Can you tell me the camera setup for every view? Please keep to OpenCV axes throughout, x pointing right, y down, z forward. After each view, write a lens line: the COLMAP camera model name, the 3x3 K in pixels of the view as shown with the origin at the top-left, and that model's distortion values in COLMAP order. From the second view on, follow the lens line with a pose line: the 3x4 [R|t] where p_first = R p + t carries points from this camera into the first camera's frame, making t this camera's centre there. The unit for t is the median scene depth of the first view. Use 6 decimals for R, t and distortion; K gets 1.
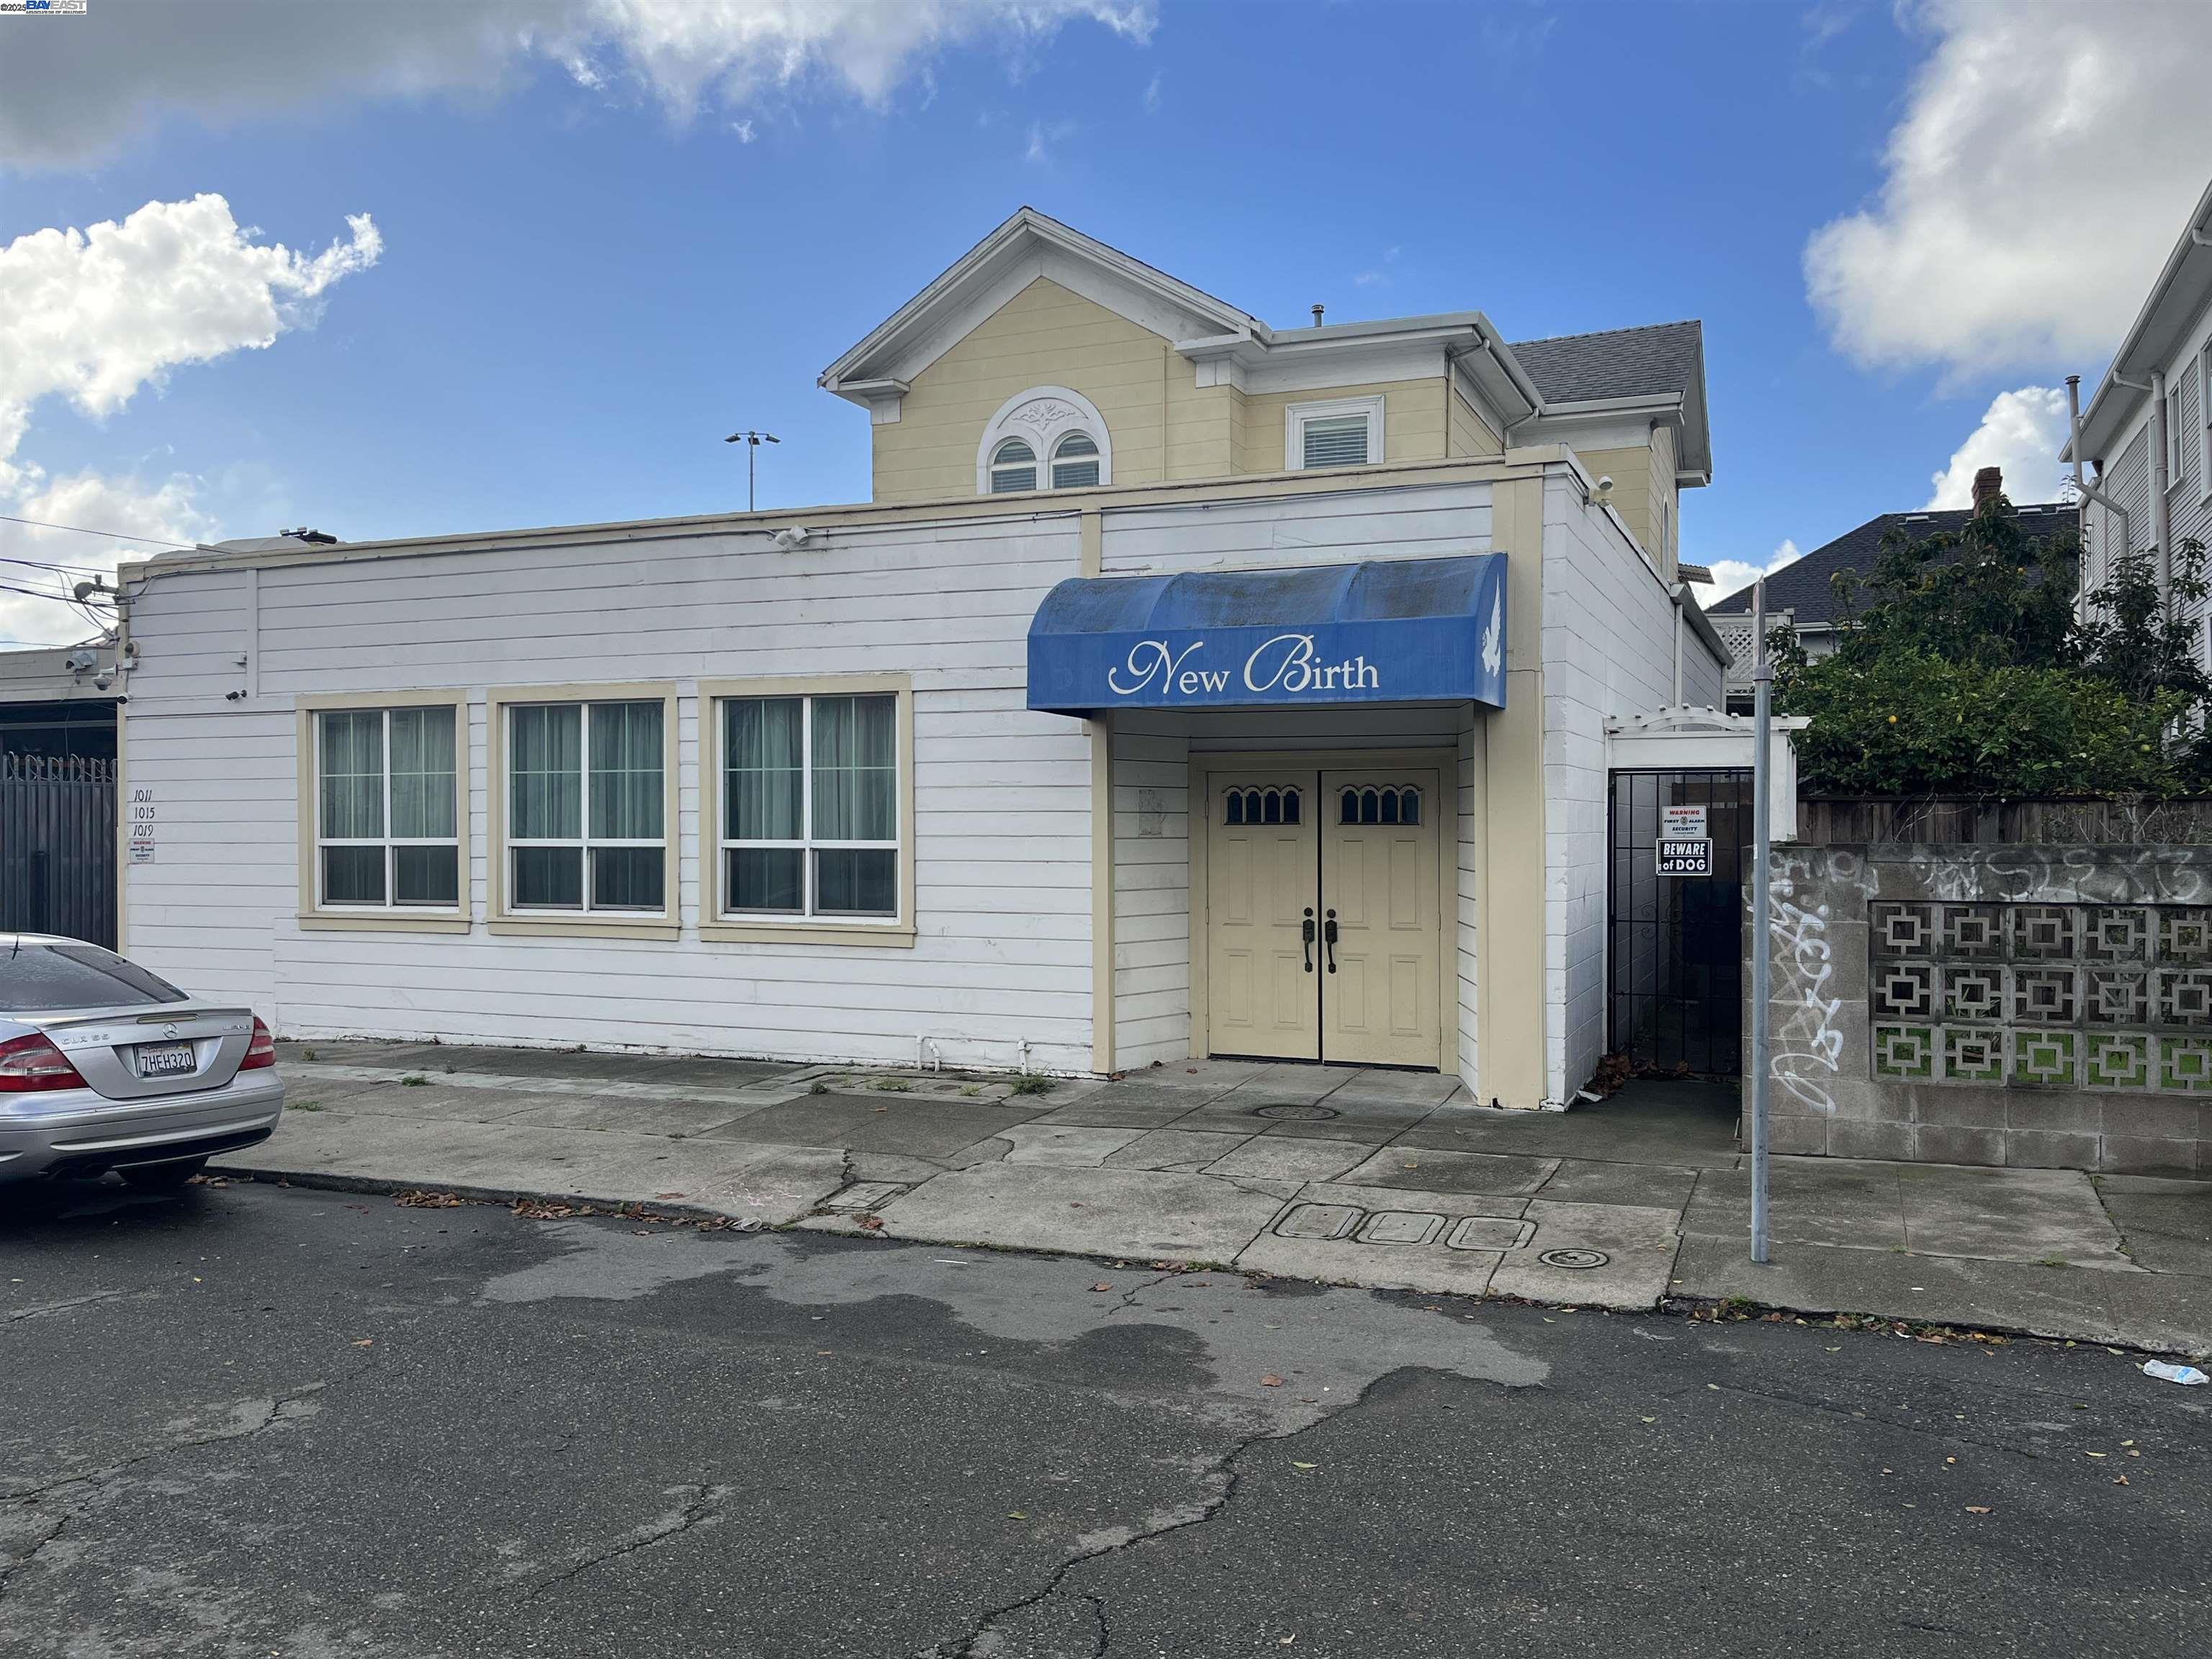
lens RADIAL K [[1728.0, 0, 1106.0], [0, 1728.0, 829.5], [0, 0, 1]] dist [0.039293, -0.030306]
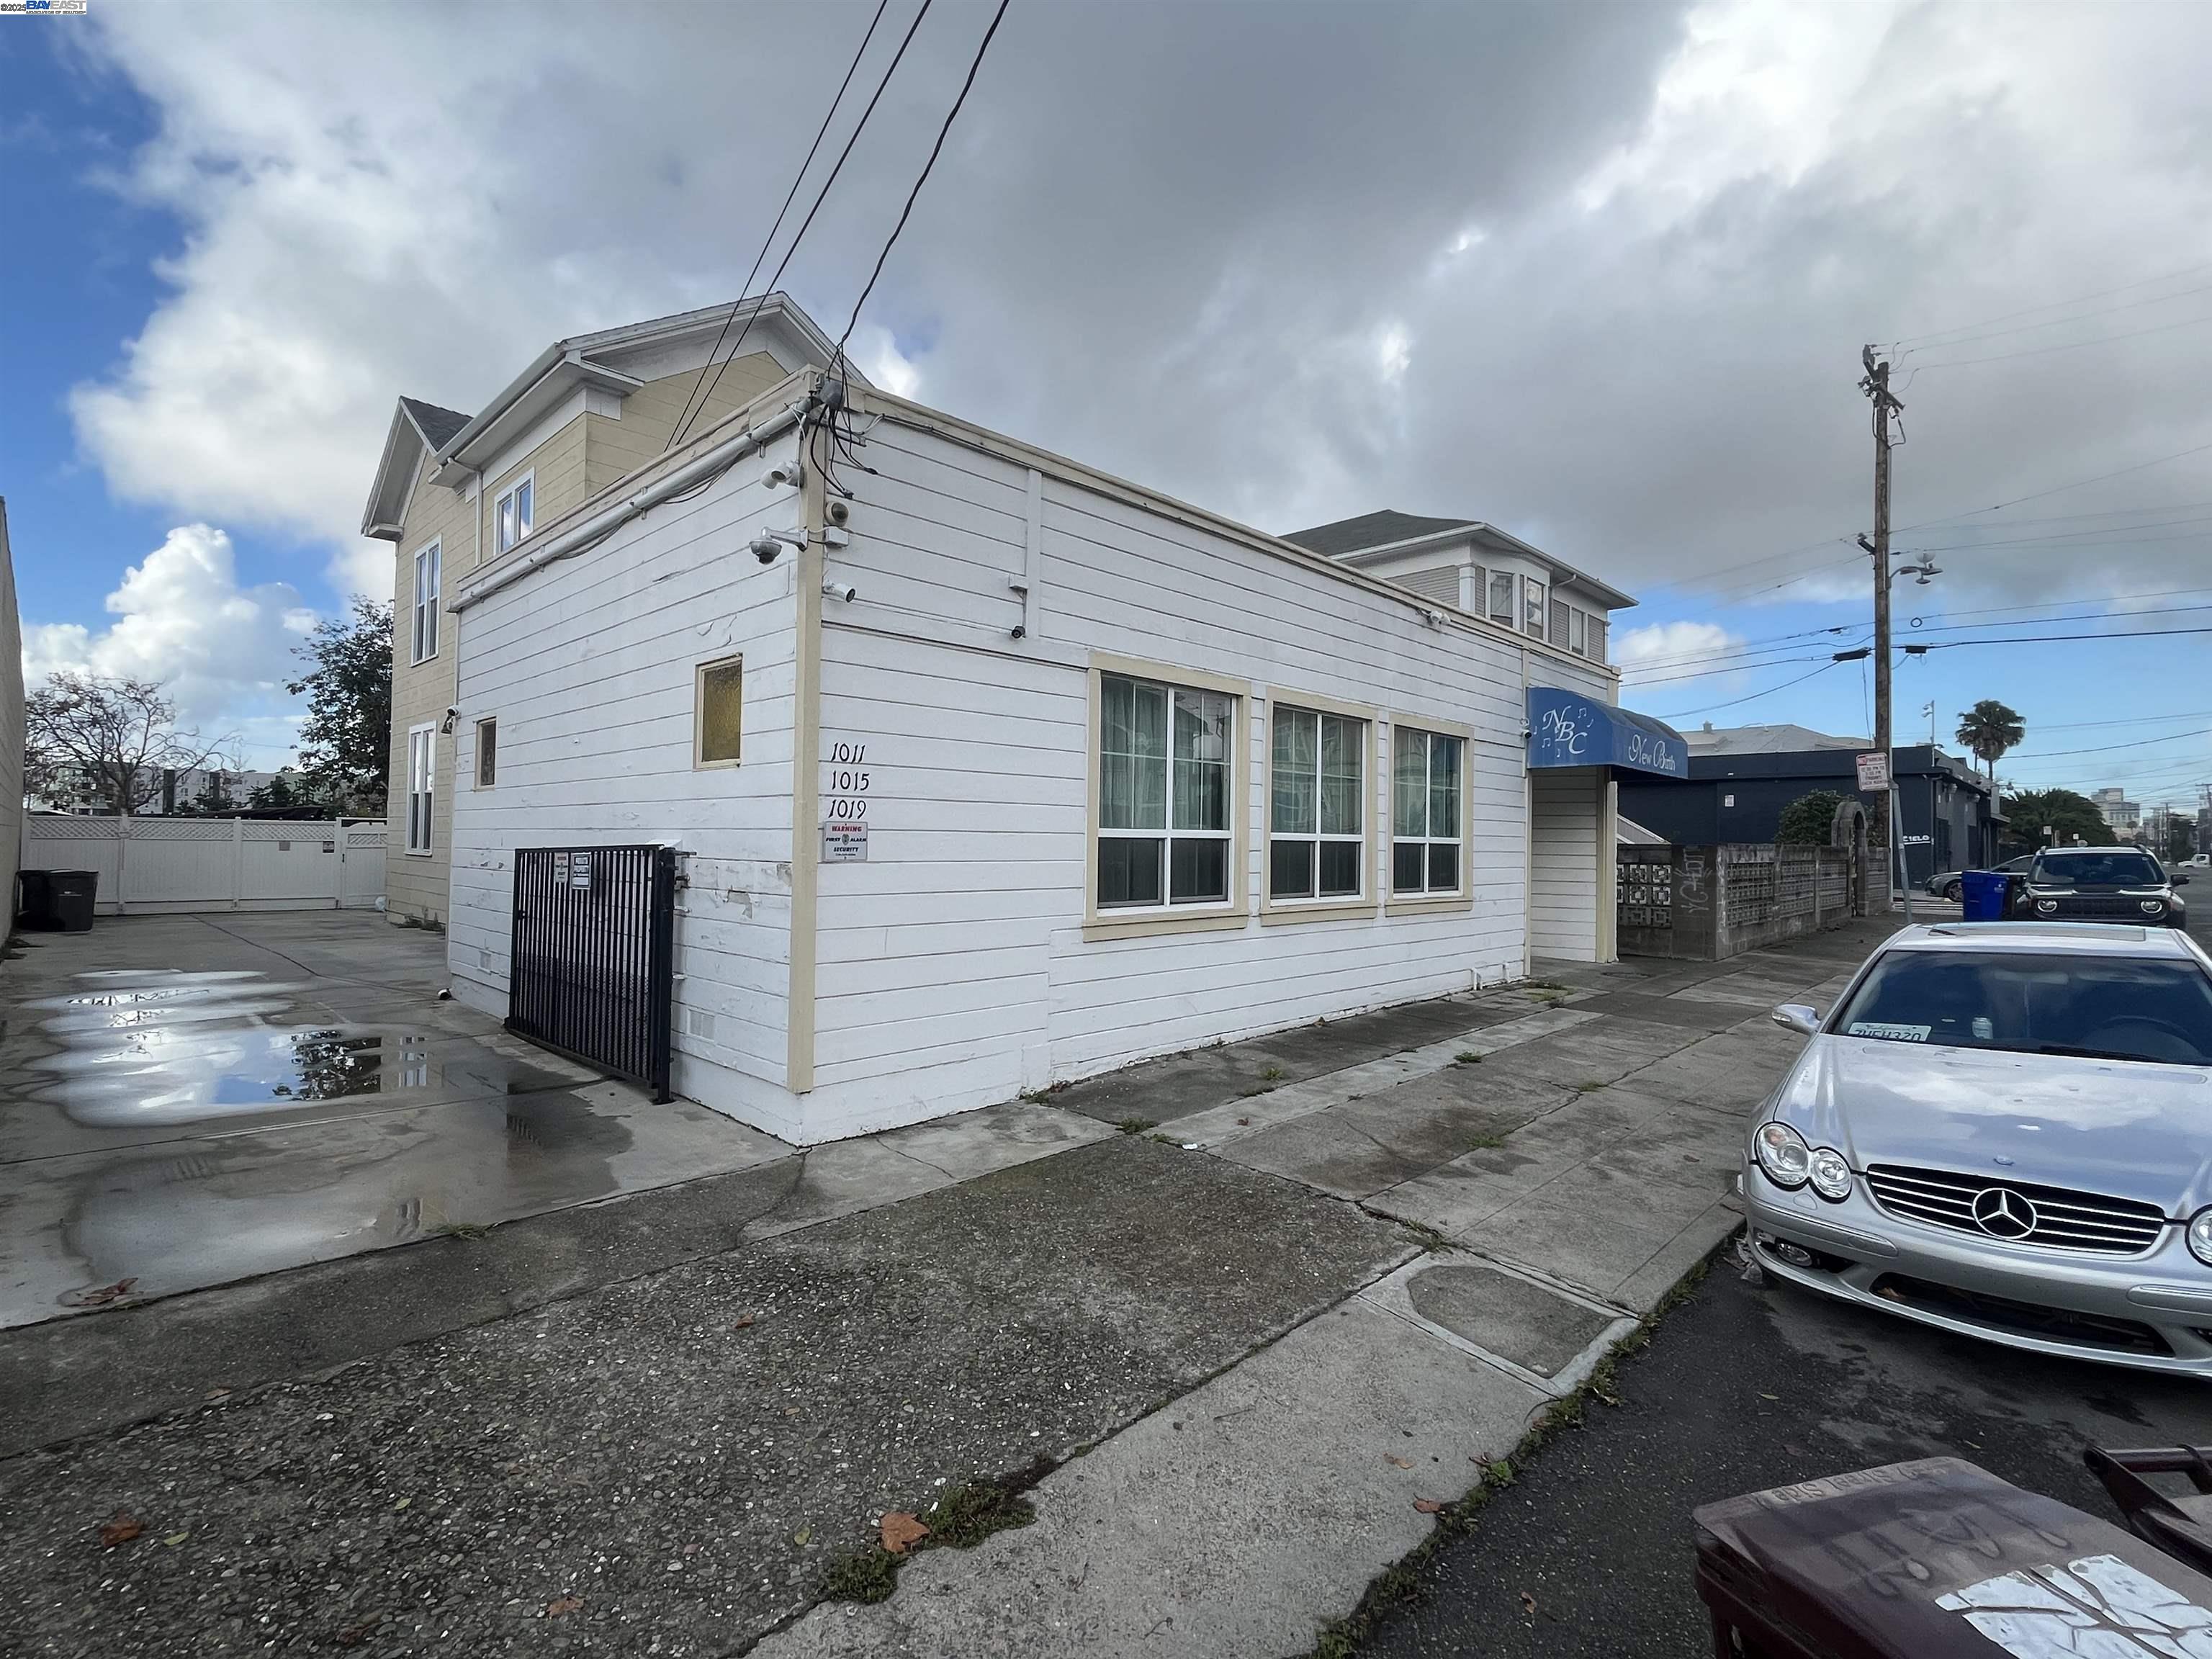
lens RADIAL K [[1039.3, 0, 1106.0], [0, 1039.3, 829.5], [0, 0, 1]] dist [-0.001175, -0.001894]
pose [[0.363043, 0.017800, 0.931602, -1.081351], [-0.009768, 0.999835, -0.015298, 0.015697], [-0.931721, -0.003546, 0.363157, 0.975599]]
